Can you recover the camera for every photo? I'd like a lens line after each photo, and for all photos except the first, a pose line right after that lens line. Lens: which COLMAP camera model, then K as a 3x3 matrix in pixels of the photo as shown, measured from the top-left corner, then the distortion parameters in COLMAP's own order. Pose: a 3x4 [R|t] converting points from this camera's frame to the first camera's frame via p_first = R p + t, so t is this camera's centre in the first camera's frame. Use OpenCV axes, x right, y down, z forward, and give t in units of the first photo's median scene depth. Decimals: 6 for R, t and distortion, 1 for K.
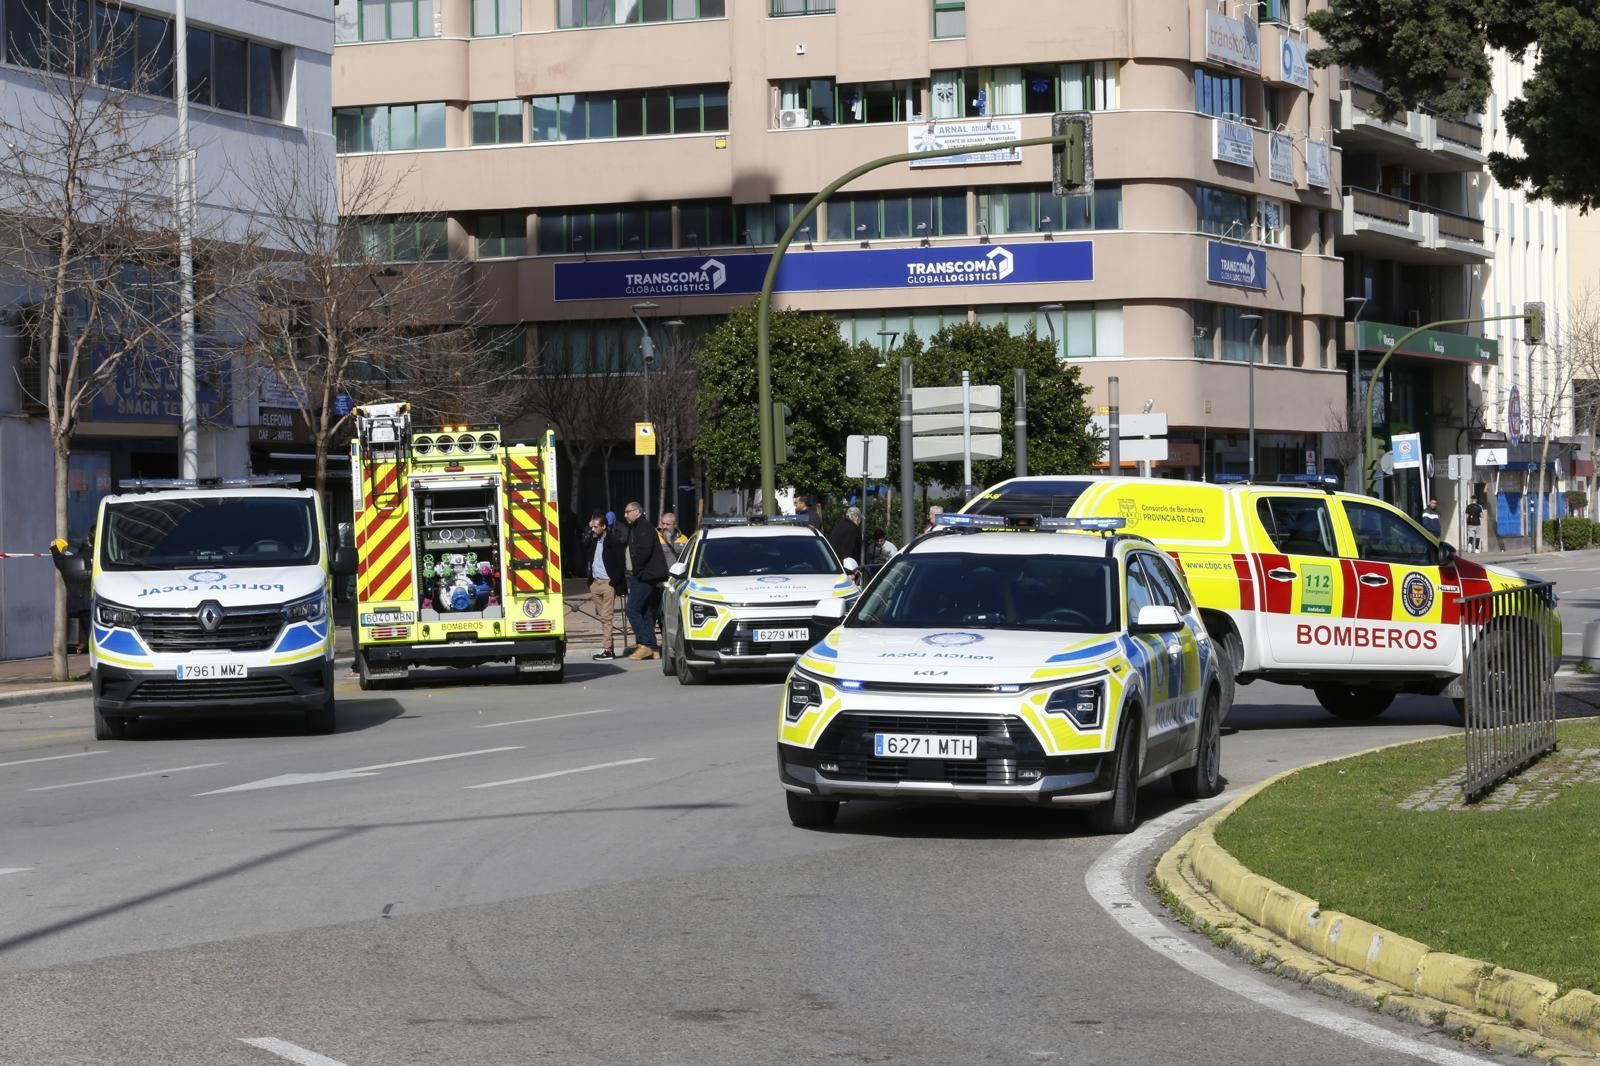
lens RADIAL K [[4340.2, 0, 797.8], [0, 4340.2, 469.5], [0, 0, 1]] dist [-0.058934, -0.230640]
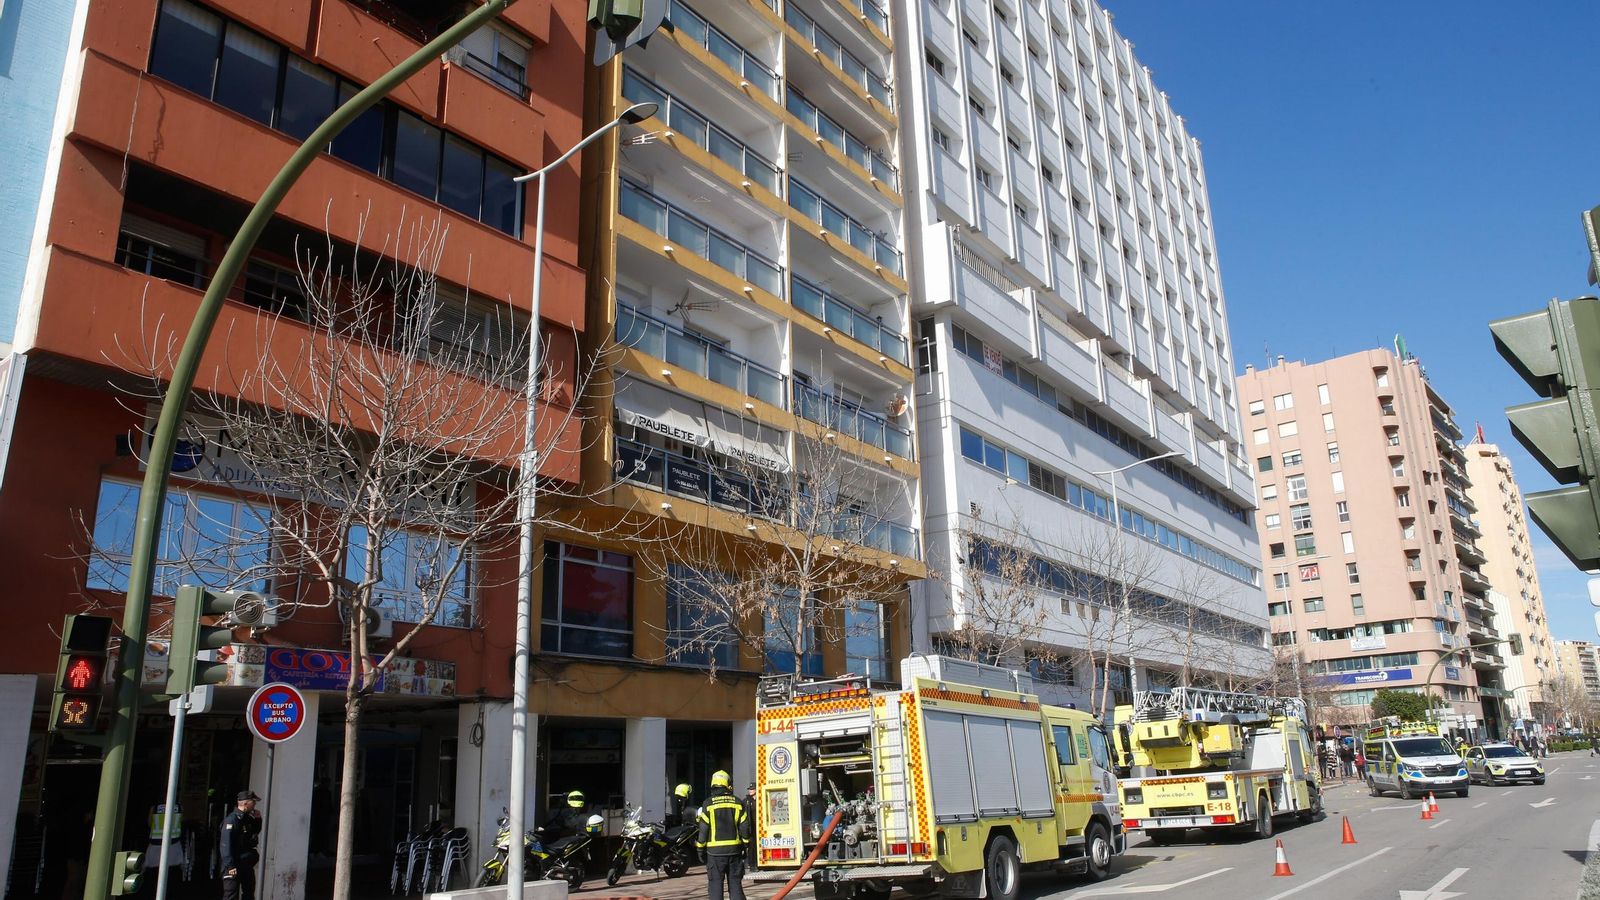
lens RADIAL K [[1144.8, 0, 800.0], [0, 1144.8, 450.0], [0, 0, 1]] dist [-0.113007, 0.097081]
pose [[0.942716, -0.103623, -0.317094, -0.258022], [0.019841, 0.966267, -0.256777, 0.000638], [0.333006, 0.235777, 0.912971, -0.180931]]
